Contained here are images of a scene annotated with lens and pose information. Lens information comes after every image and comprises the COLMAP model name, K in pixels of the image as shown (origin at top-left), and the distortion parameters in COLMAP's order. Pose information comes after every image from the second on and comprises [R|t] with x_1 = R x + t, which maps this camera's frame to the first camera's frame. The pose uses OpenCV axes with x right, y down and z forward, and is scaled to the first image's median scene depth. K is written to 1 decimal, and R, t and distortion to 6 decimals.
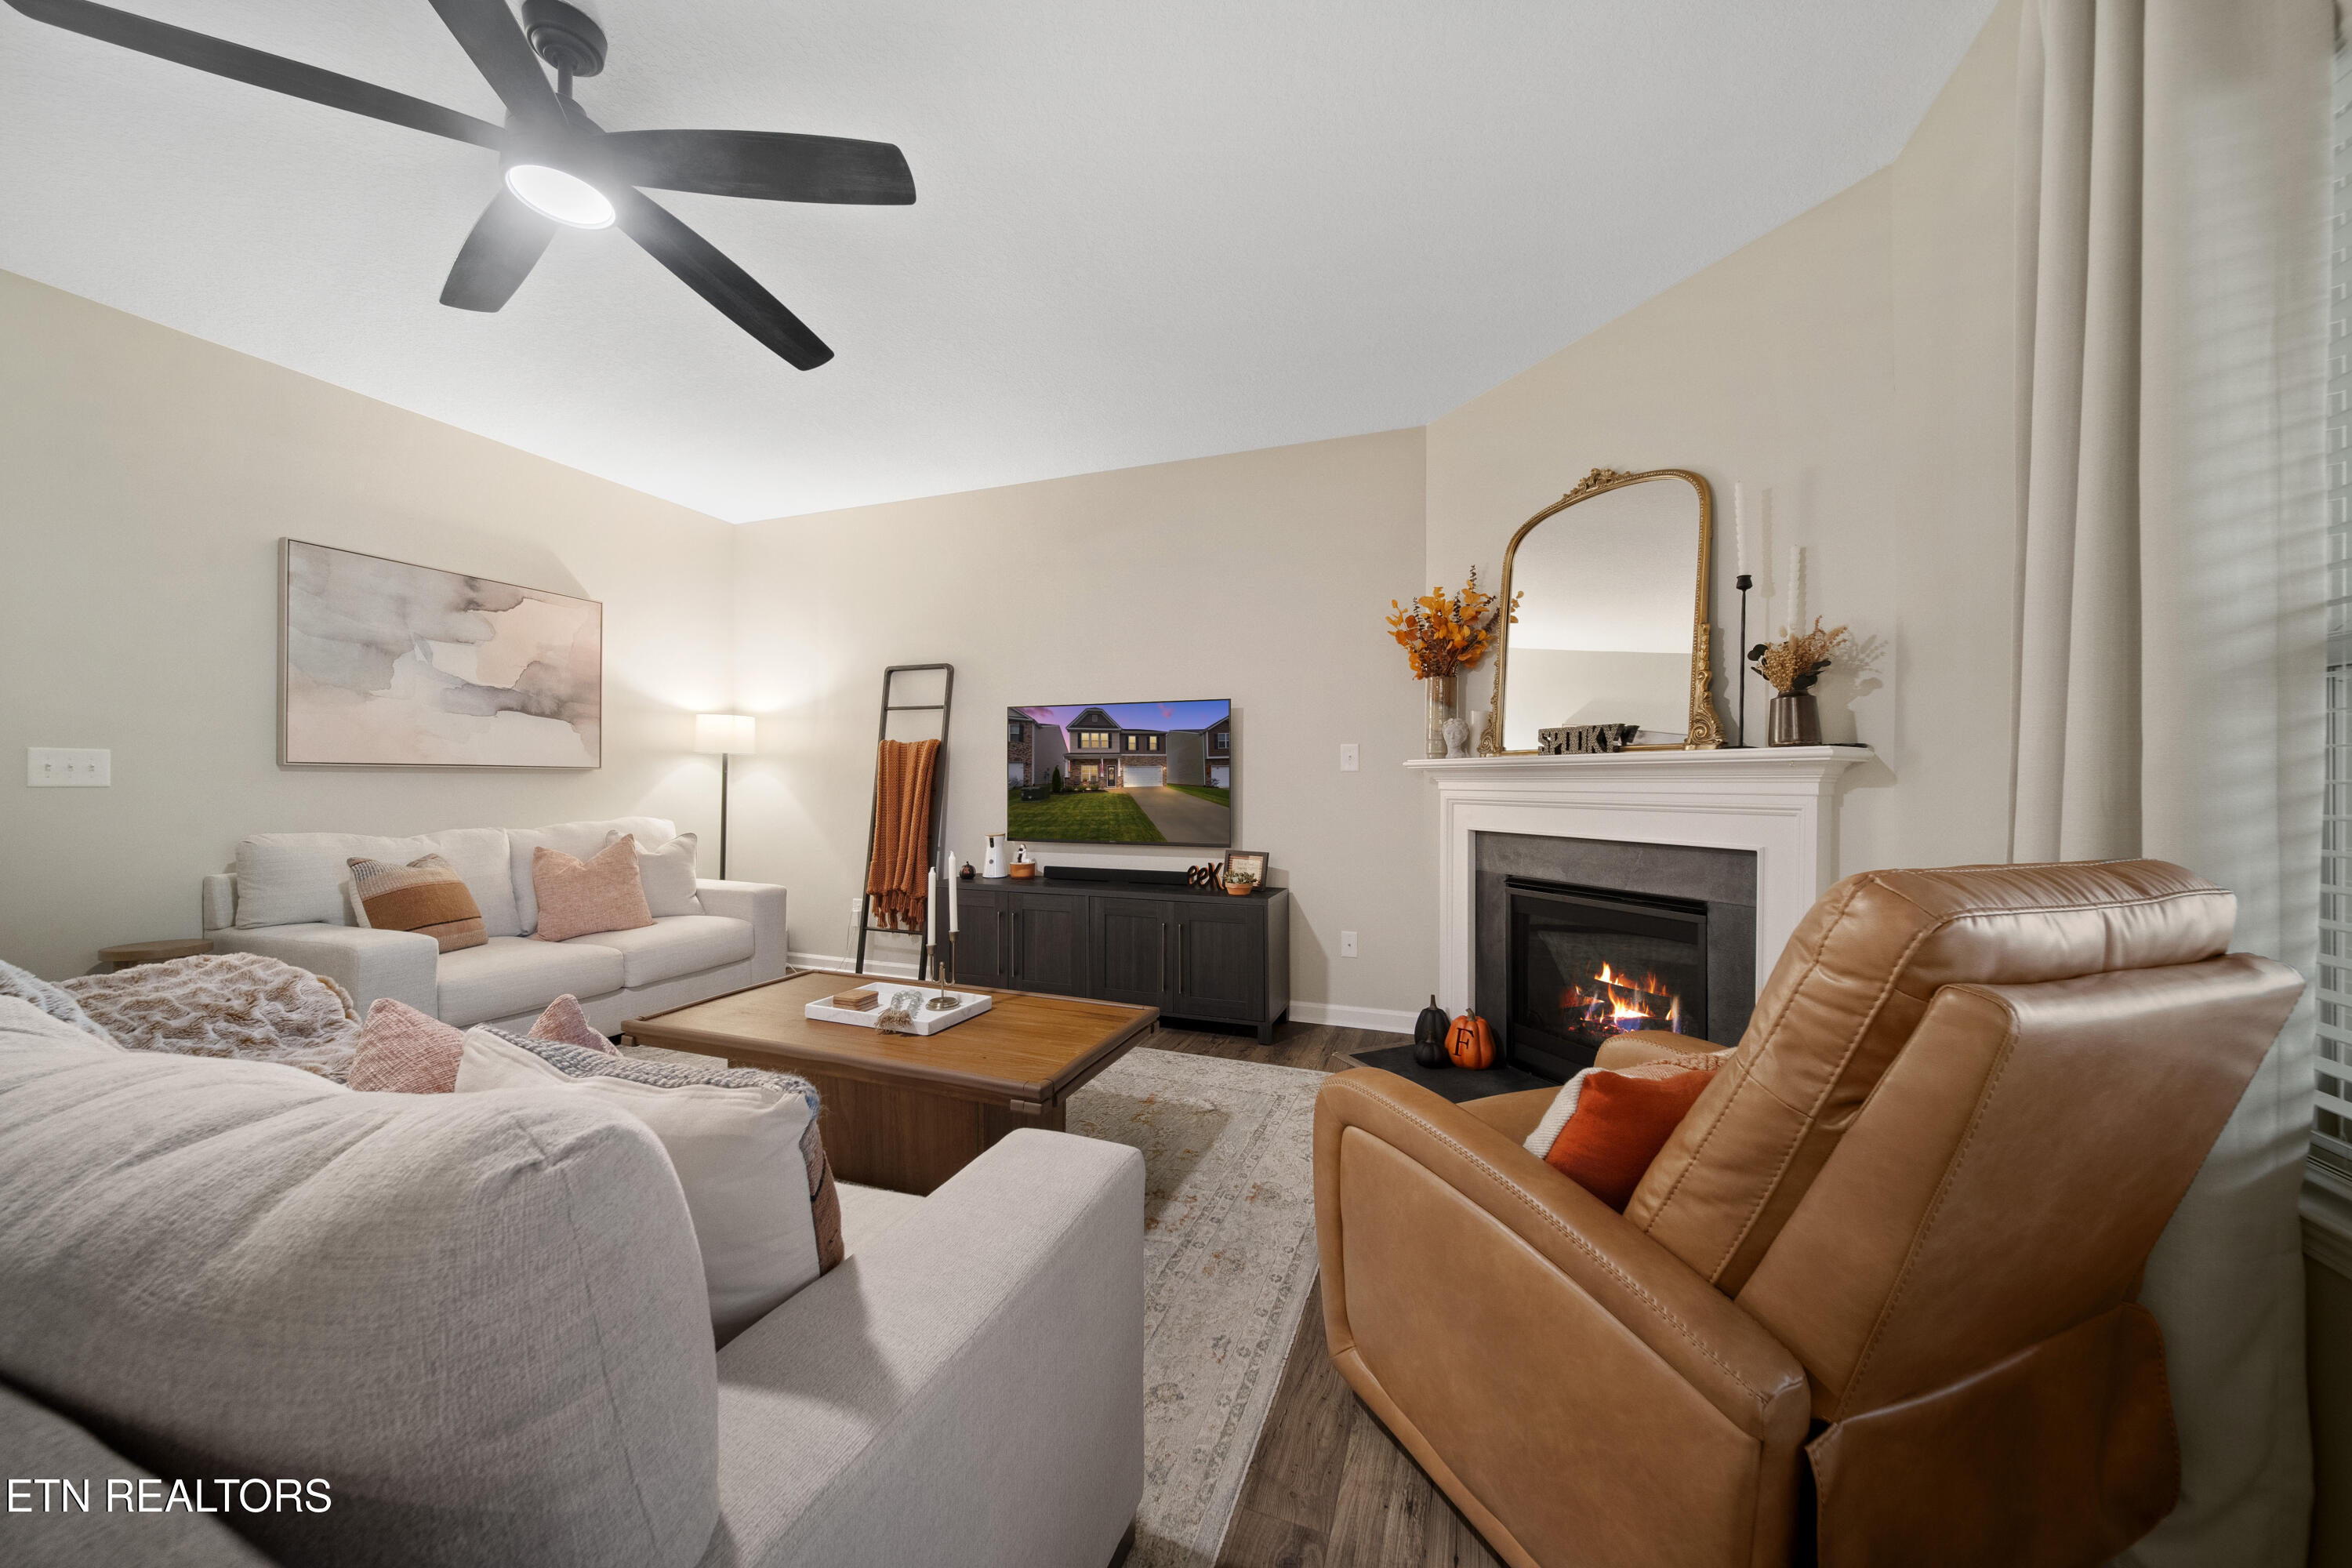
lens RADIAL K [[839.7, 0, 1174.7], [0, 839.7, 785.3], [0, 0, 1]] dist [-0.002908, -0.001361]
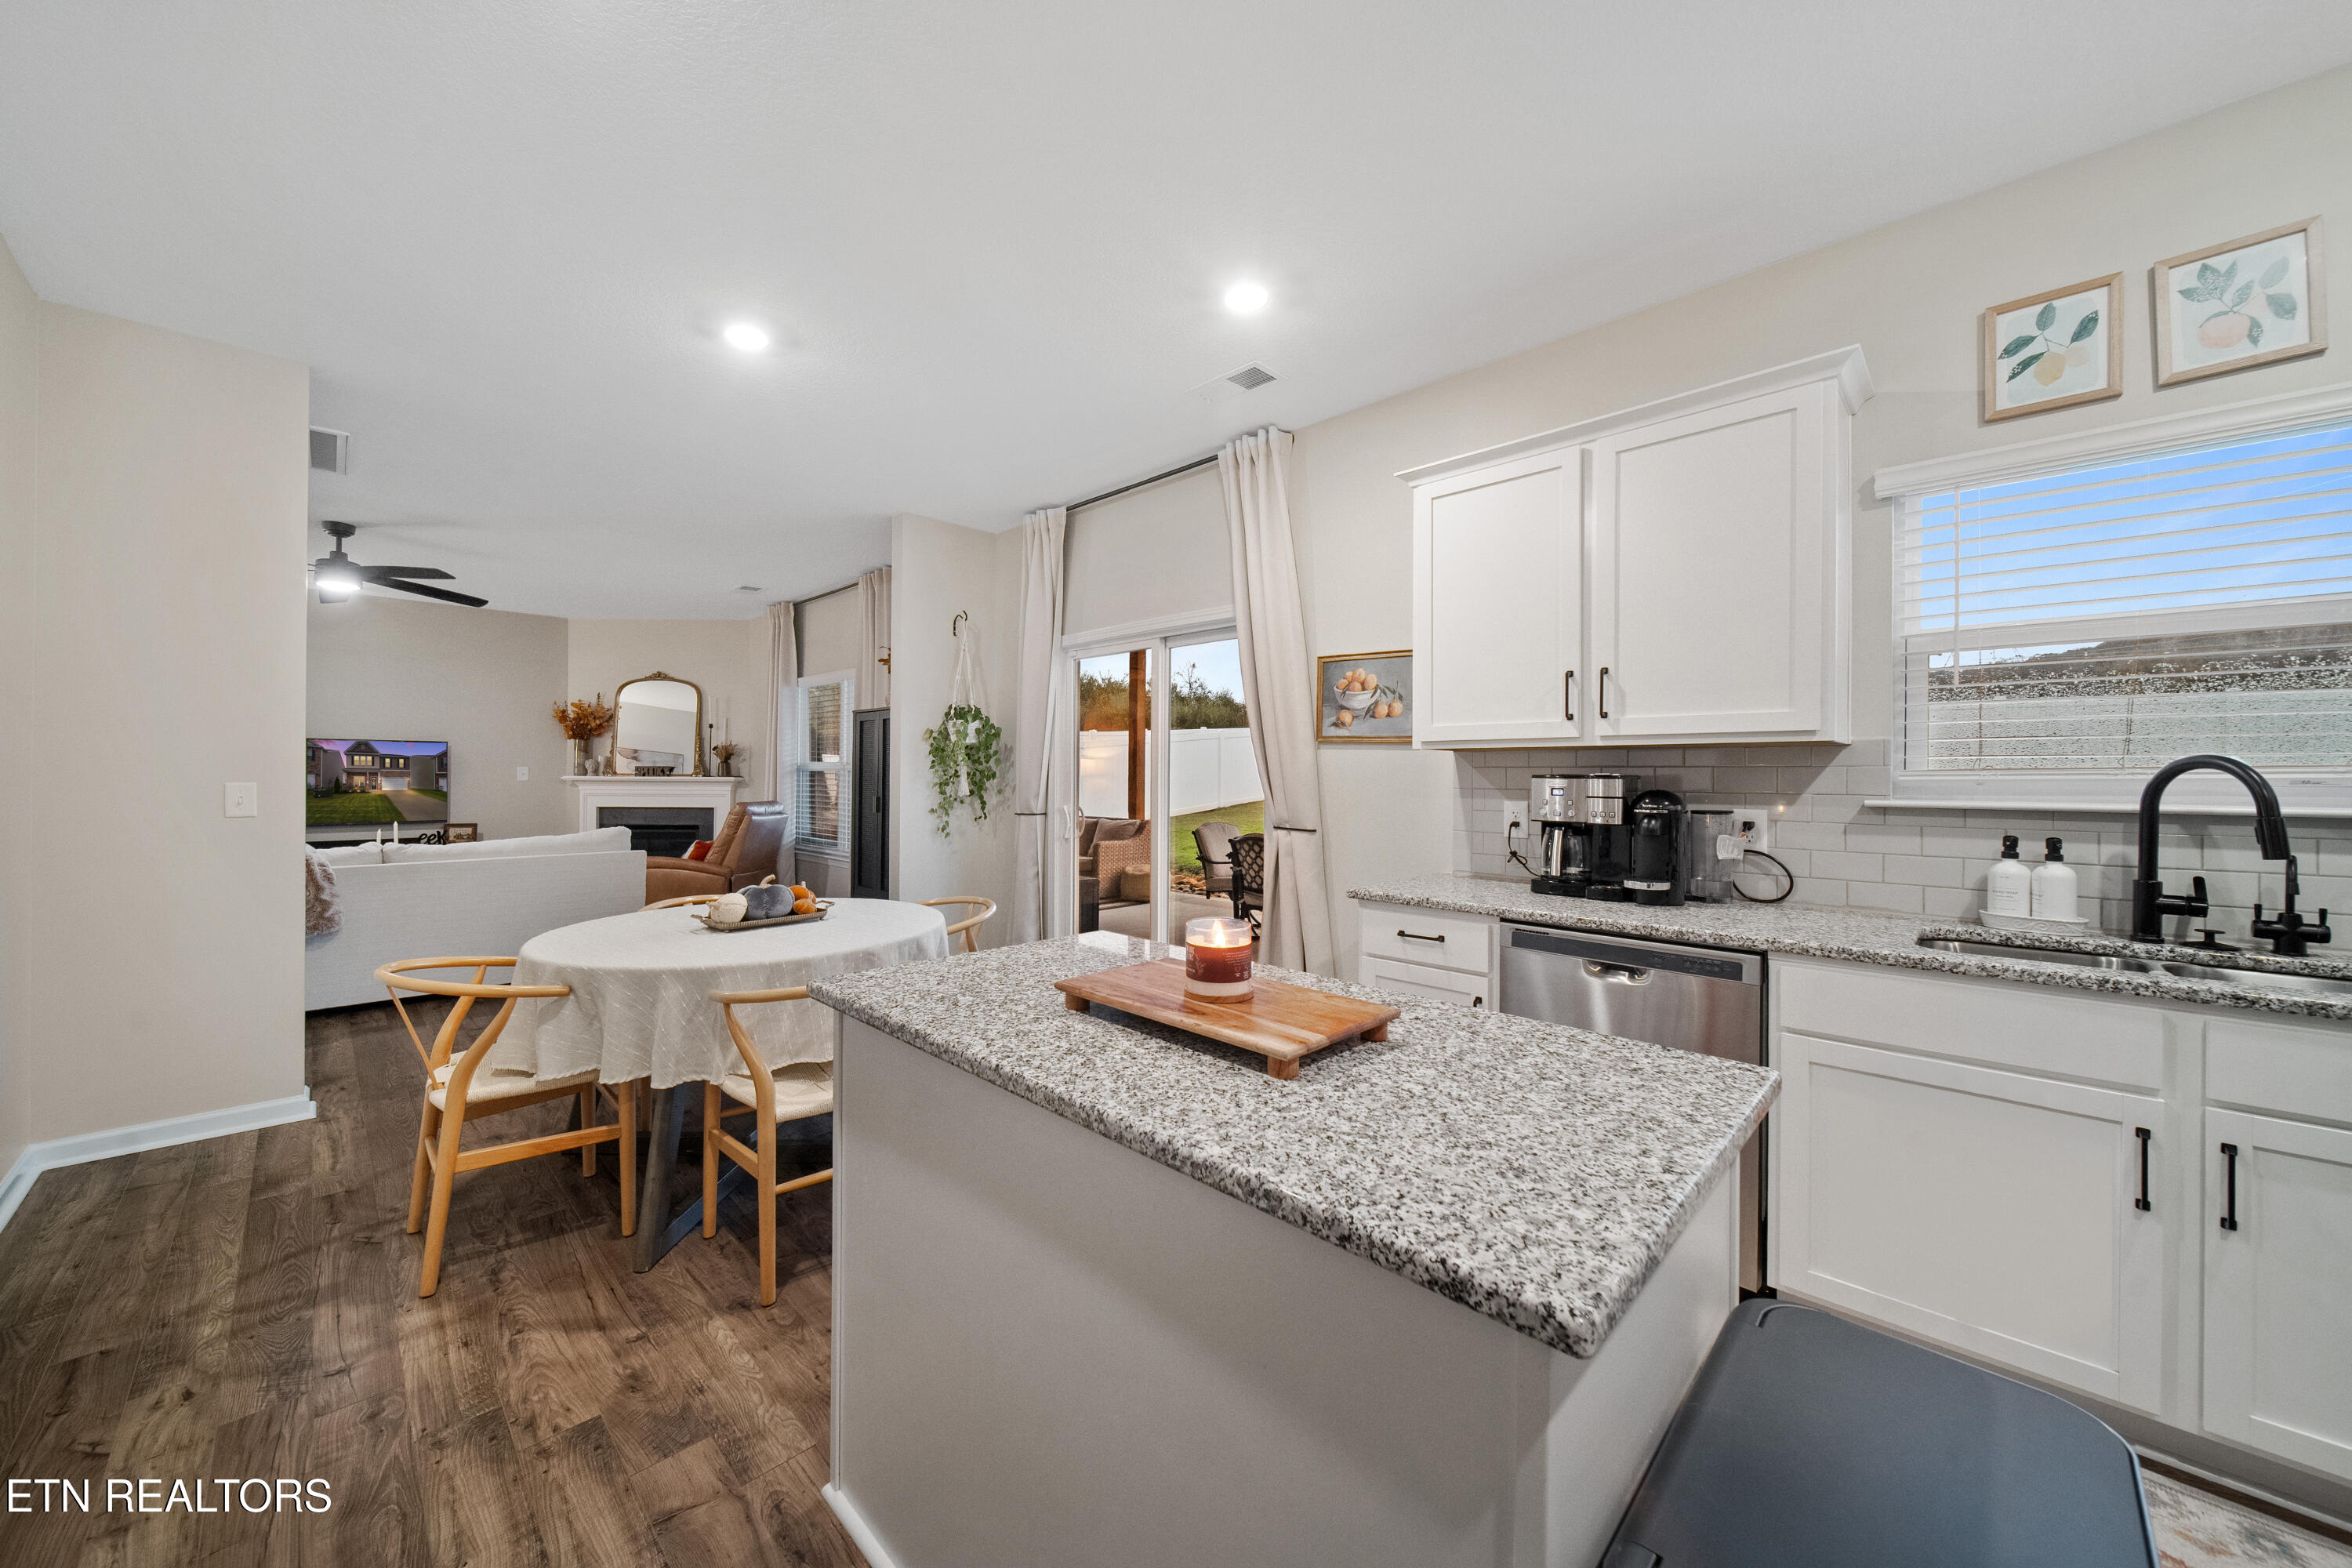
lens RADIAL K [[839.7, 0, 1168.0], [0, 839.7, 772.4], [0, 0, 1]] dist [-0.002908, -0.001361]
pose [[0.420008, 0.006448, 0.907498, -1.081019], [-0.003621, 0.999979, -0.005429, -0.034196], [-0.907513, -0.001006, 0.420022, -1.399733]]
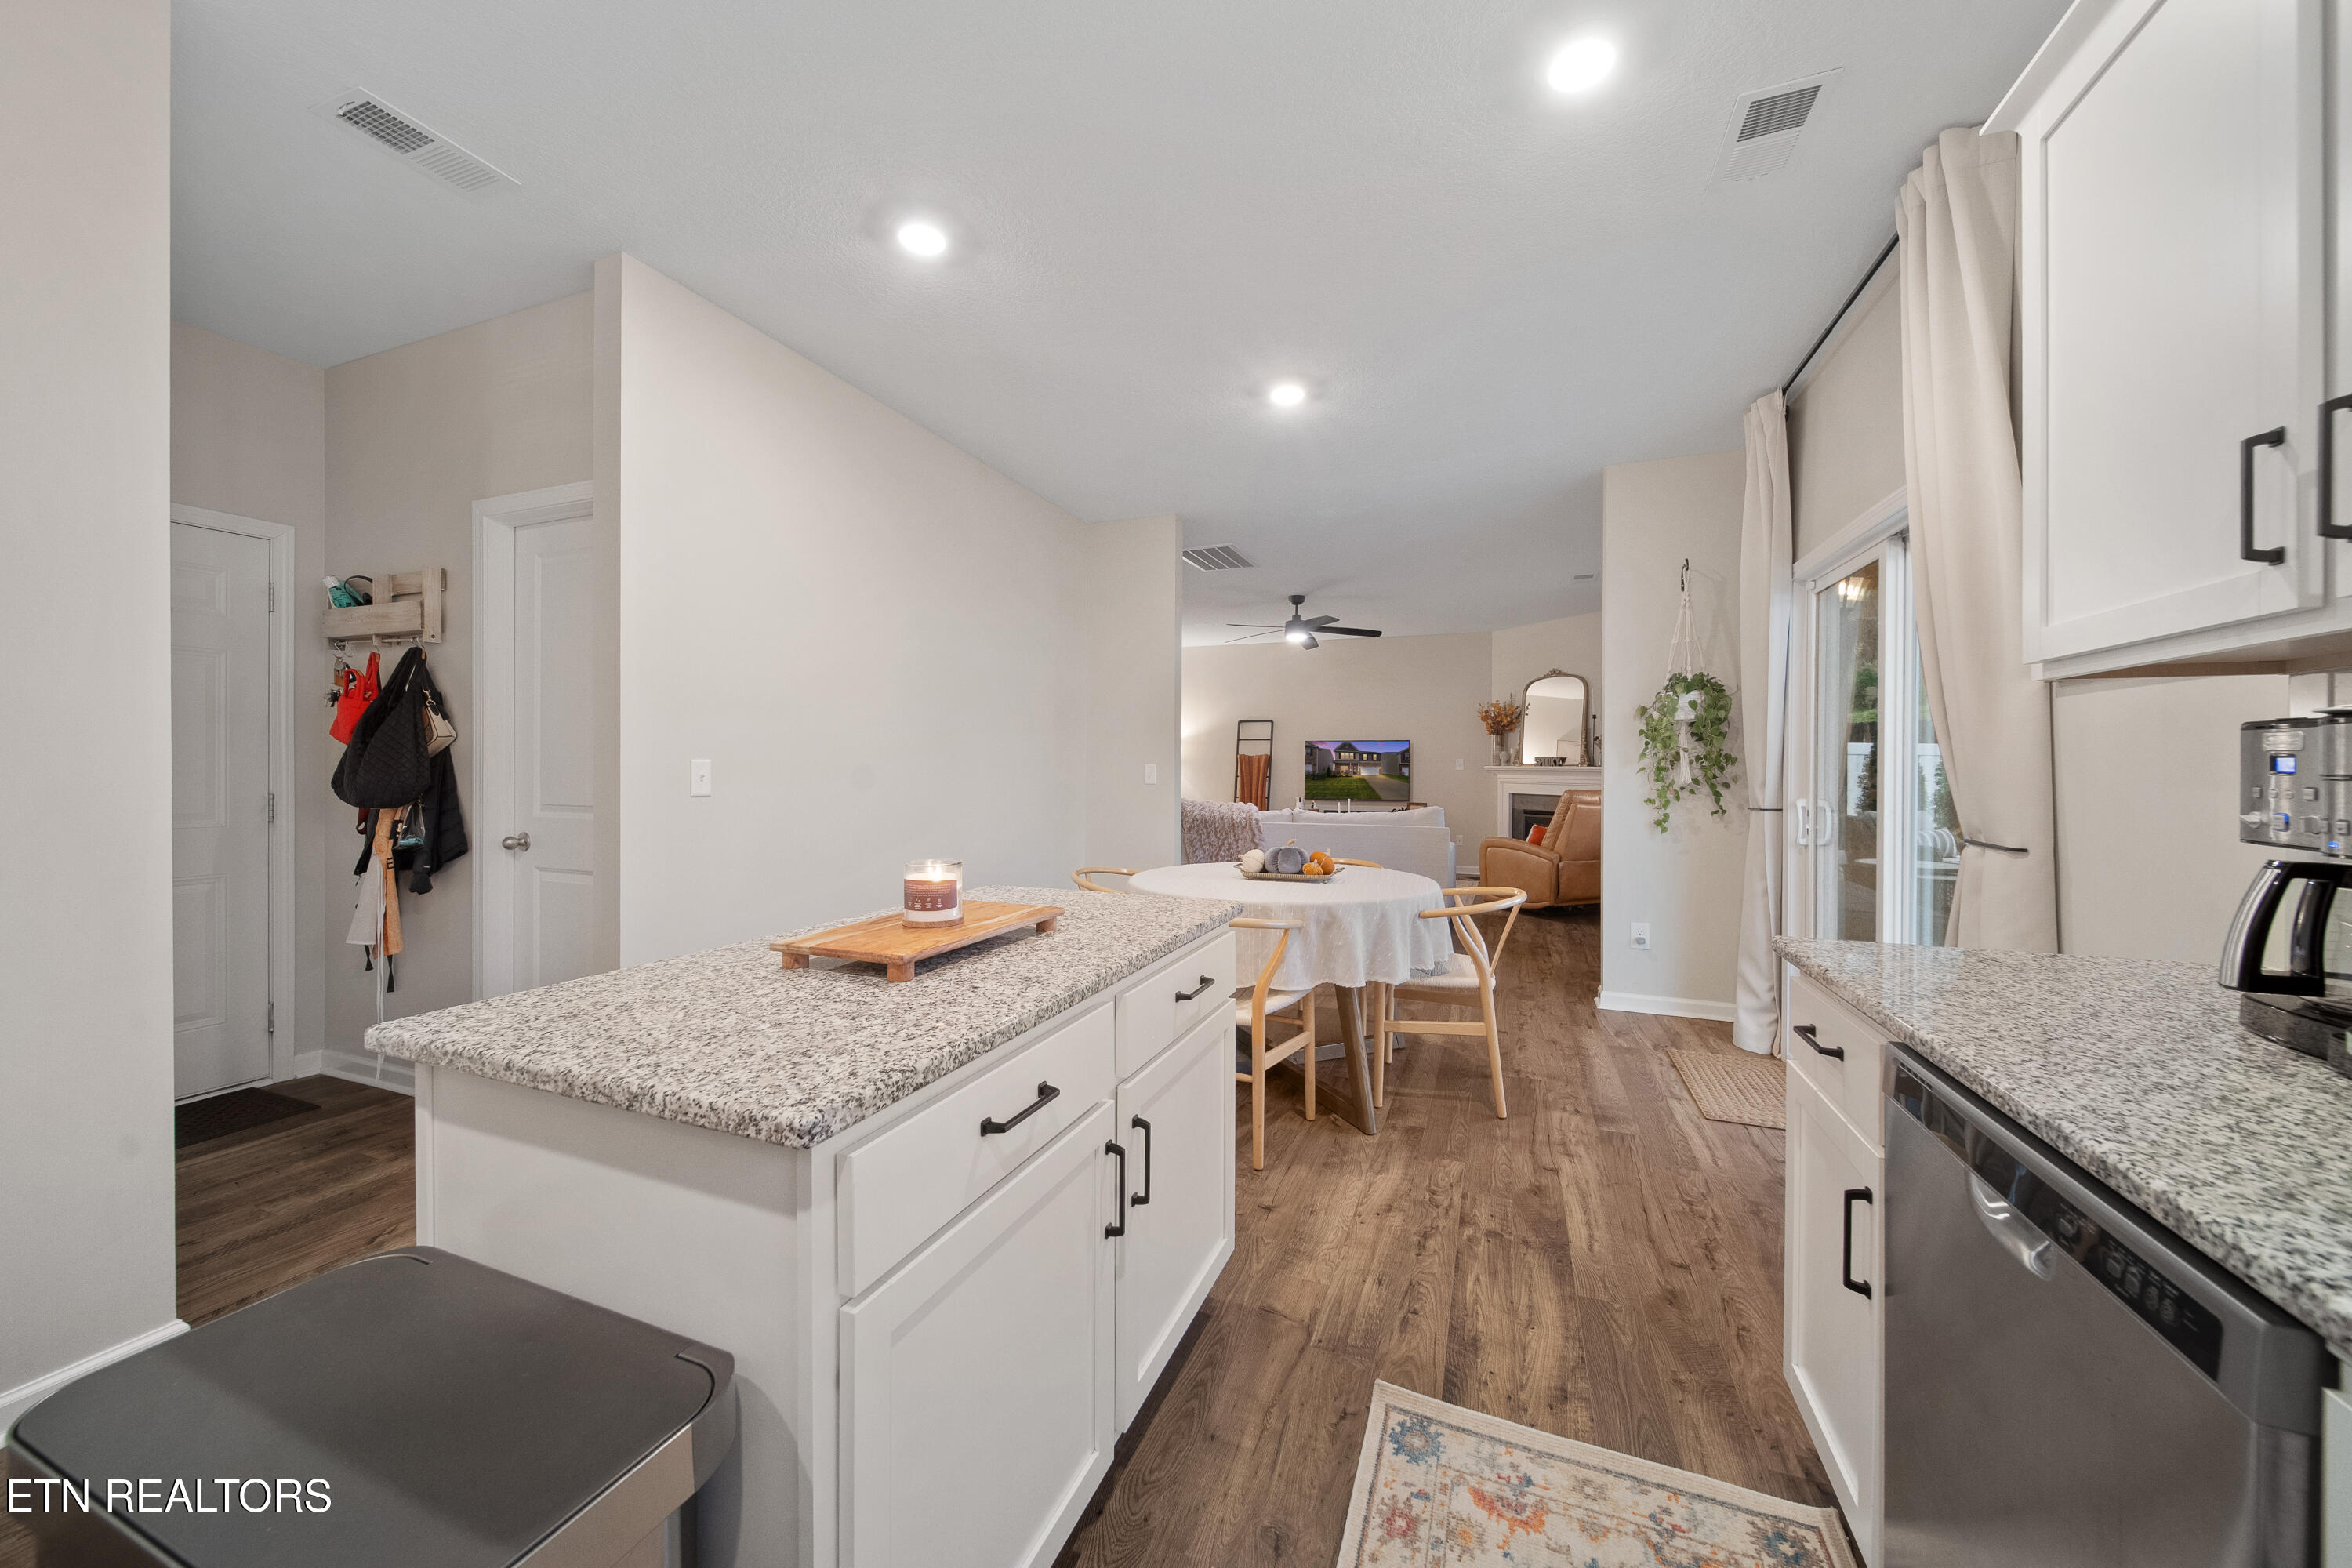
lens RADIAL K [[839.7, 0, 1166.3], [0, 839.7, 768.1], [0, 0, 1]] dist [-0.002908, -0.001361]
pose [[0.999385, 0.005583, -0.034613, -0.634444], [-0.005583, 0.999984, 0.000084, -0.019687], [0.034613, 0.000109, 0.999401, -1.670666]]
